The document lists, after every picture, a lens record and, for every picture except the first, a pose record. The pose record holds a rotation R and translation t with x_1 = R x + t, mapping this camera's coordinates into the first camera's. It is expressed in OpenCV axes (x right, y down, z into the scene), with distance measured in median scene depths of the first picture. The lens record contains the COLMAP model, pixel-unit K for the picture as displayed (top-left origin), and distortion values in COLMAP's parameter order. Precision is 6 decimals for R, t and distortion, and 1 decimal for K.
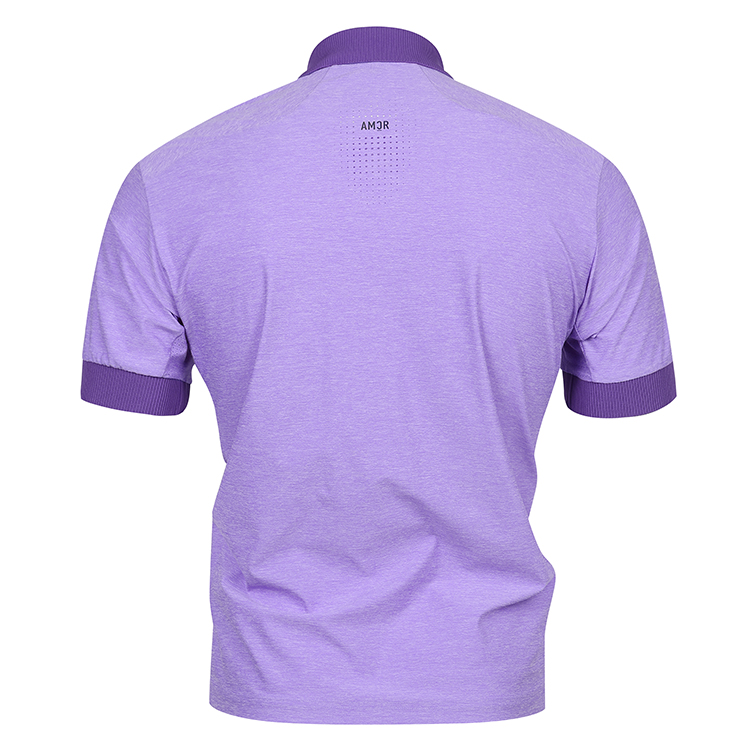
lens RADIAL K [[3963.7, 0, 375.1], [0, 3963.7, 375.0], [0, 0, 1]] dist [0.716406, 0.000000]
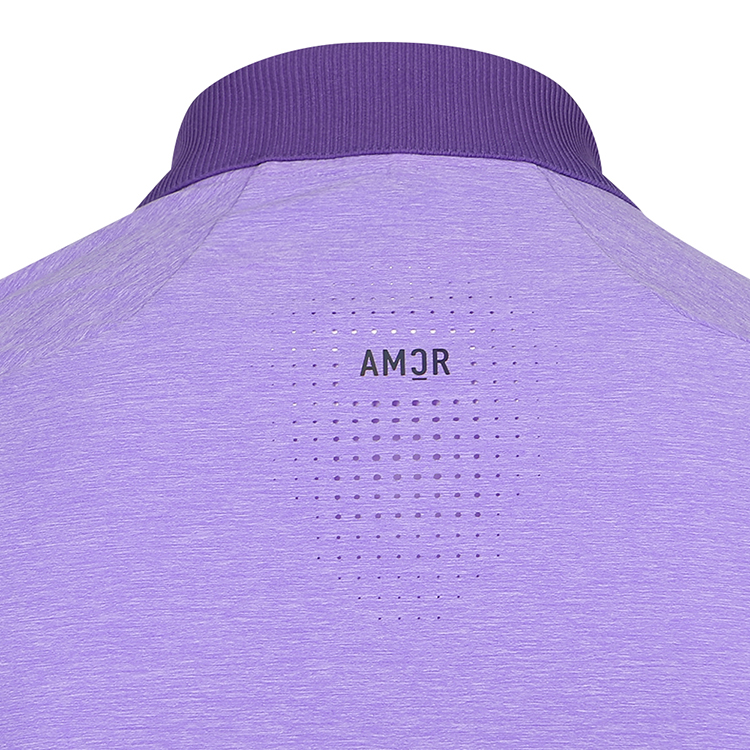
lens RADIAL K [[3963.7, 0, 374.9], [0, 3963.7, 374.5], [0, 0, 1]] dist [0.716406, 0.000000]
pose [[0.994530, 0.012559, 0.103696, -0.034386], [-0.015237, 0.999569, 0.025079, -0.069594], [-0.103337, -0.026522, 0.994293, 0.693664]]
